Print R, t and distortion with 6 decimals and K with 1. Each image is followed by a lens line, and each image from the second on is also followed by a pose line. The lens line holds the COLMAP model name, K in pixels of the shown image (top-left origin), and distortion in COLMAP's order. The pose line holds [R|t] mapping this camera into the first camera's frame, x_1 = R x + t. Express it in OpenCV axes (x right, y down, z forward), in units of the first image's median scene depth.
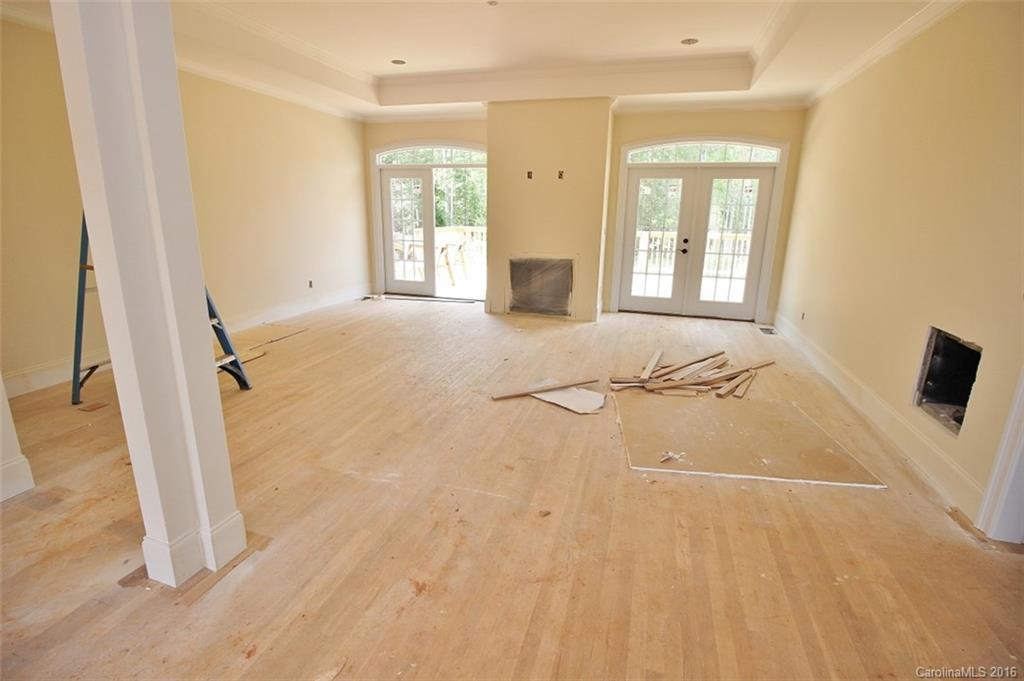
lens RADIAL K [[473.3, 0, 512.9], [0, 473.3, 329.0], [0, 0, 1]] dist [0.000856, -0.013601]
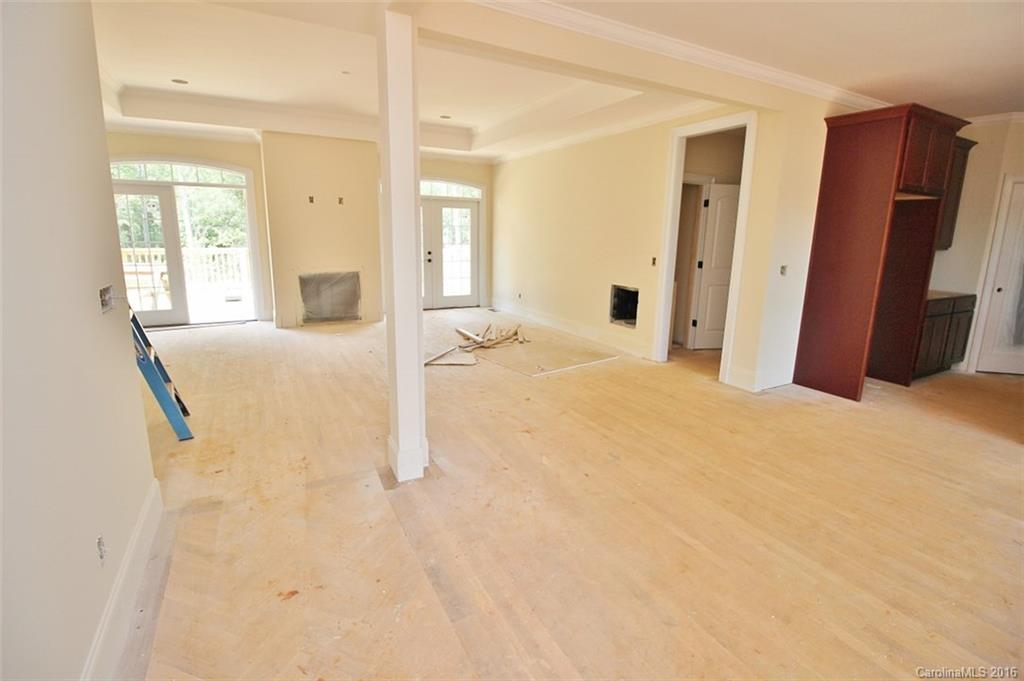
lens RADIAL K [[473.3, 0, 512.9], [0, 473.3, 329.0], [0, 0, 1]] dist [0.000856, -0.013601]
pose [[0.708123, -0.146852, 0.690649, -0.450164], [0.168724, 0.984989, 0.036445, 0.017634], [-0.685634, 0.090721, 0.722272, -0.115179]]
